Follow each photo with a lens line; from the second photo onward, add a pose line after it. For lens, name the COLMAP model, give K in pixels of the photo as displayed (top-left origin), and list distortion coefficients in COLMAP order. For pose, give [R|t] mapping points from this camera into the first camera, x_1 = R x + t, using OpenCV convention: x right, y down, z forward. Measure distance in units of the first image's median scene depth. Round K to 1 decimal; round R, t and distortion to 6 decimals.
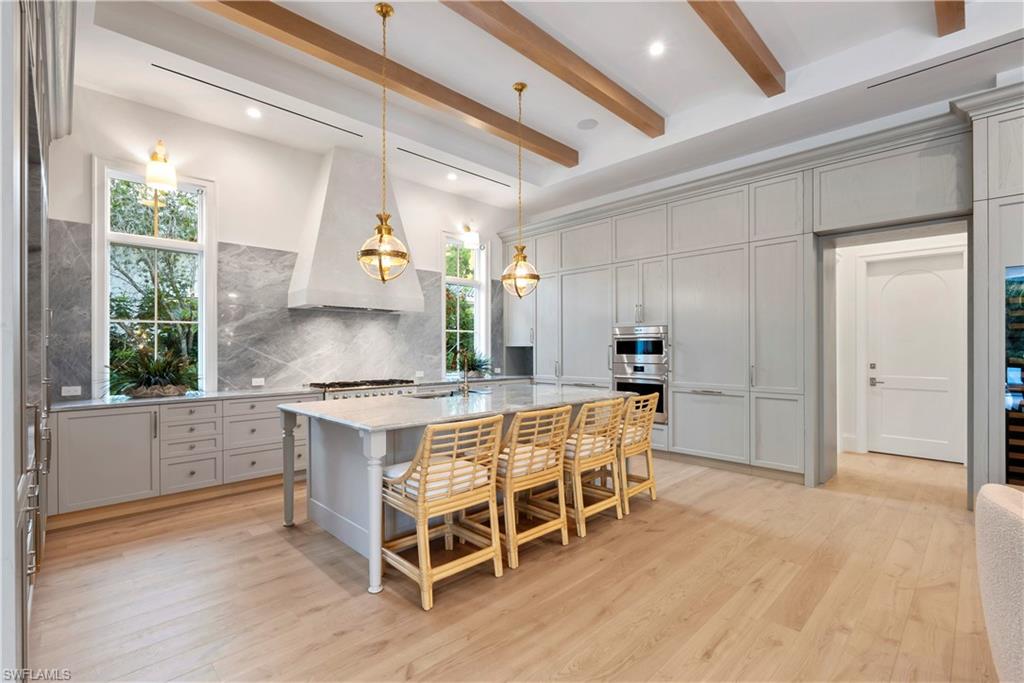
lens RADIAL K [[457.2, 0, 514.2], [0, 457.2, 349.6], [0, 0, 1]] dist [-0.006619, 0.003249]
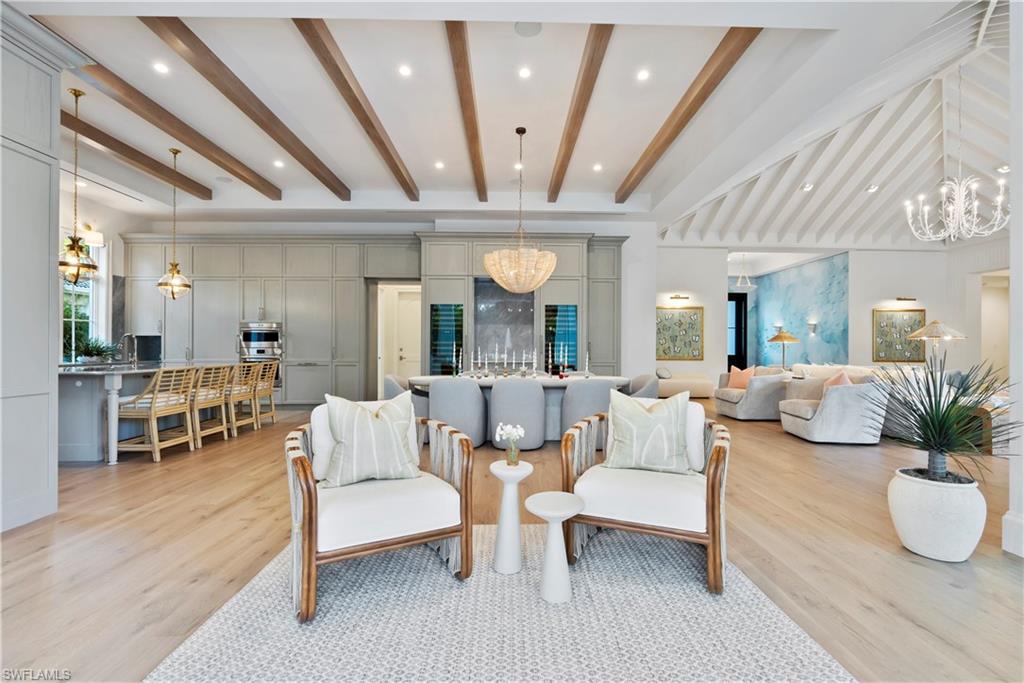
lens RADIAL K [[457.2, 0, 513.1], [0, 457.2, 340.2], [0, 0, 1]] dist [-0.006619, 0.003249]
pose [[0.689980, 0.011936, 0.723730, -0.248764], [0.001784, 0.999833, -0.018190, 0.036883], [-0.723826, 0.013841, 0.689844, -0.648197]]
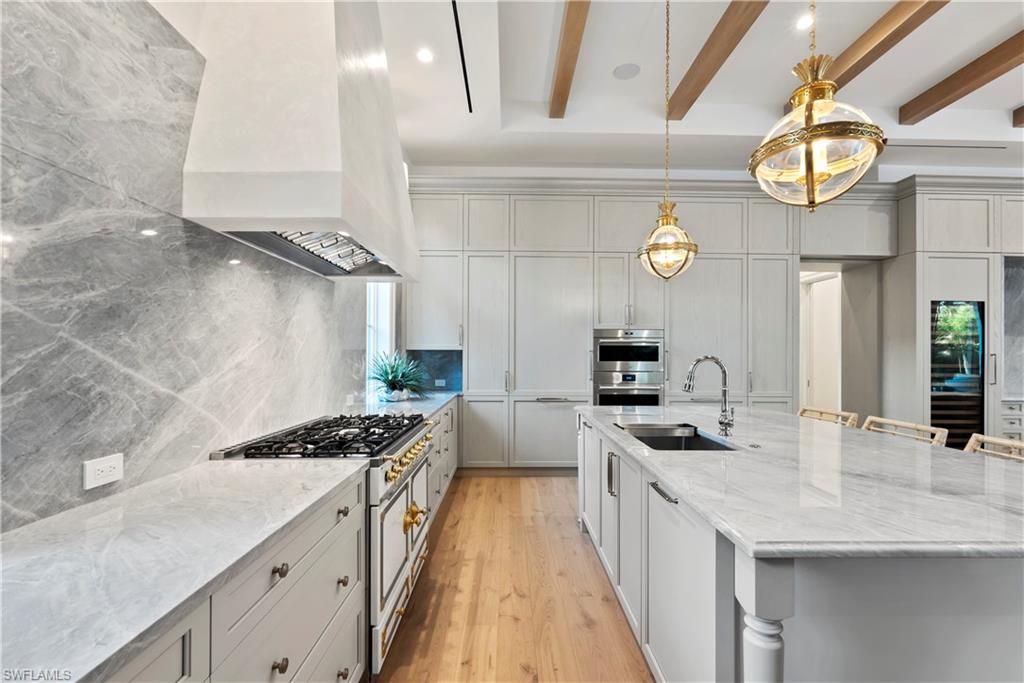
lens RADIAL K [[457.2, 0, 513.7], [0, 457.2, 349.3], [0, 0, 1]] dist [-0.006619, 0.003249]
pose [[0.689725, 0.015060, 0.723914, -0.555015], [-0.004896, 0.999858, -0.016135, 0.003241], [-0.724054, 0.007584, 0.689701, 0.609337]]
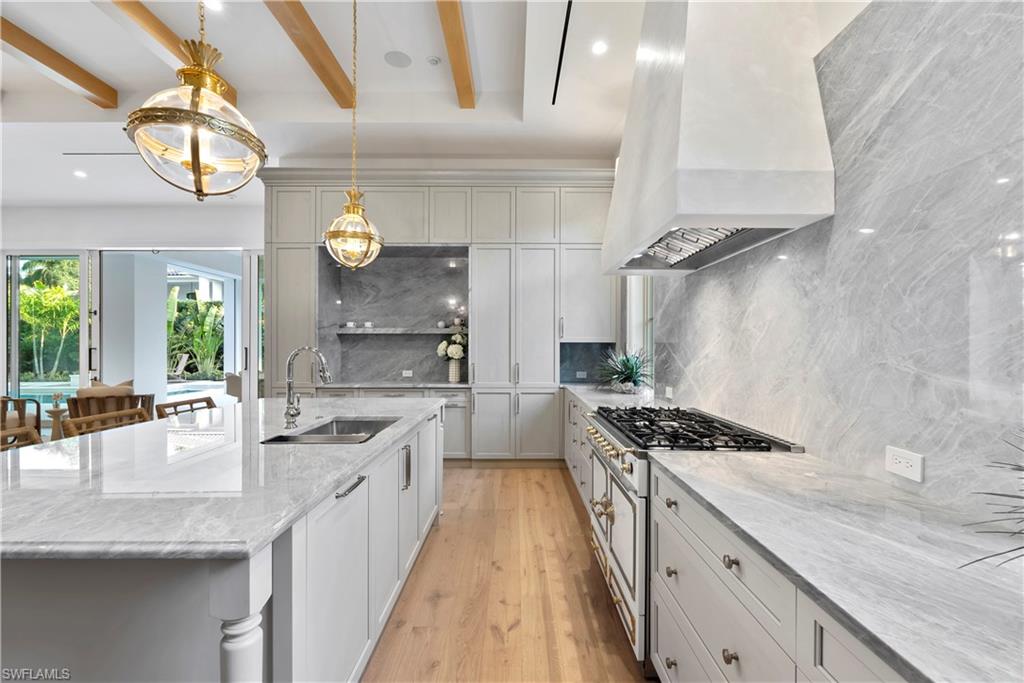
lens RADIAL K [[457.2, 0, 517.2], [0, 457.2, 345.7], [0, 0, 1]] dist [-0.006619, 0.003249]
pose [[-0.694249, 0.001532, -0.719734, 0.084729], [-0.001003, 0.999995, 0.003096, -0.001343], [0.719735, 0.002871, -0.694243, 1.236075]]
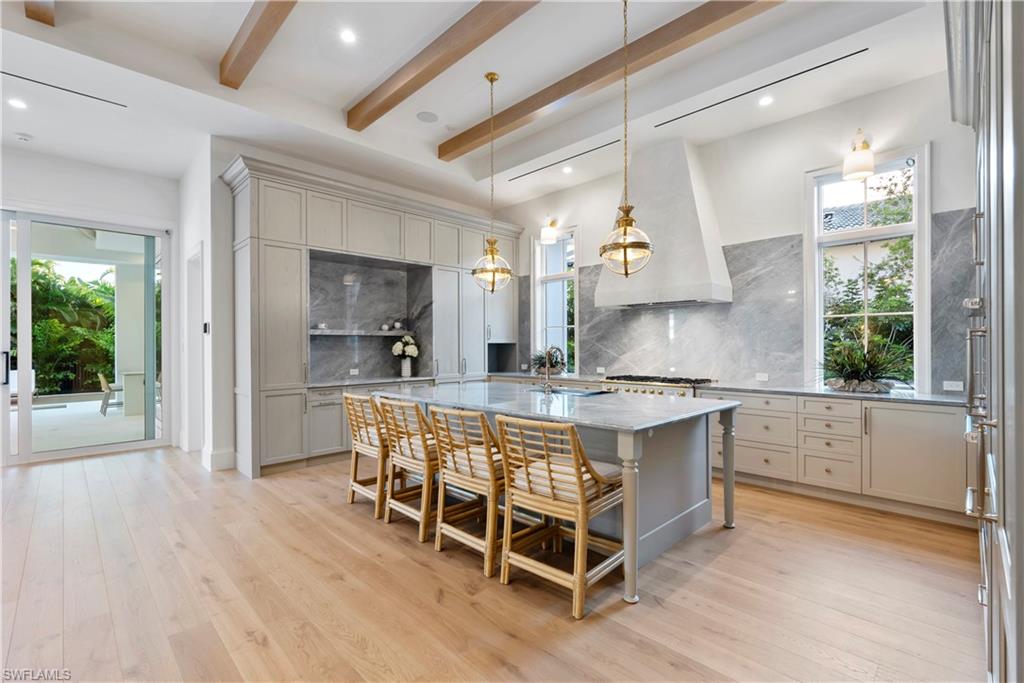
lens RADIAL K [[457.2, 0, 520.4], [0, 457.2, 341.2], [0, 0, 1]] dist [-0.006619, 0.003249]
pose [[0.016508, -0.006139, -0.999845, 0.662770], [0.001965, 0.999979, -0.006108, -0.002705], [0.999862, -0.001864, 0.016519, 0.712608]]
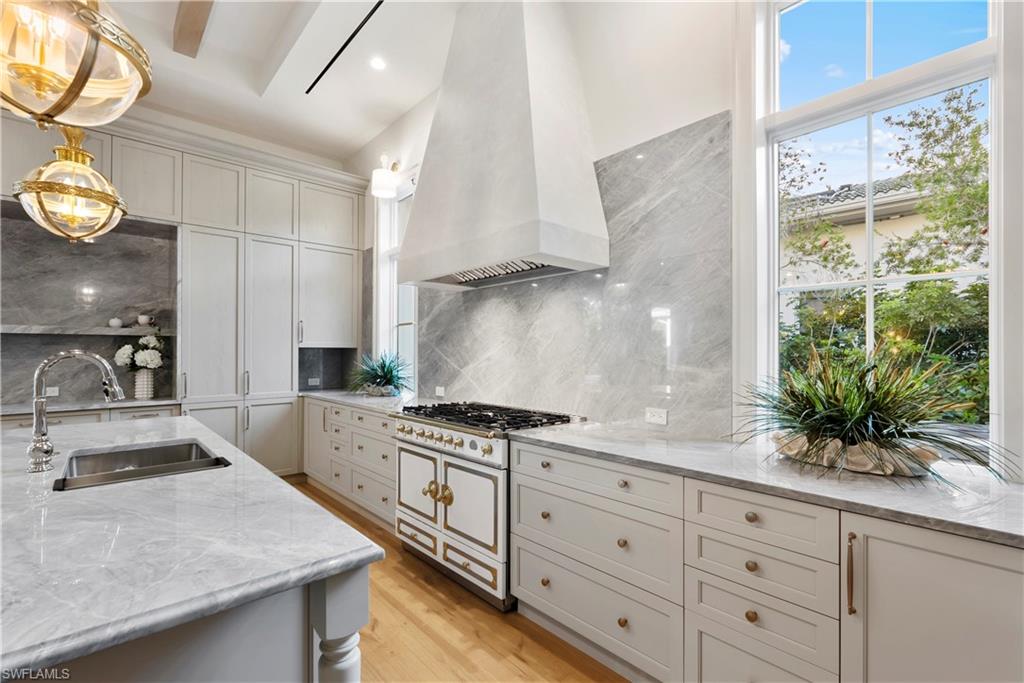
lens RADIAL K [[457.2, 0, 520.0], [0, 457.2, 349.6], [0, 0, 1]] dist [-0.006619, 0.003249]
pose [[-0.030213, -0.004766, -0.999532, 0.207303], [-0.001935, 0.999987, -0.004710, 0.001843], [0.999542, 0.001791, -0.030222, 1.093631]]
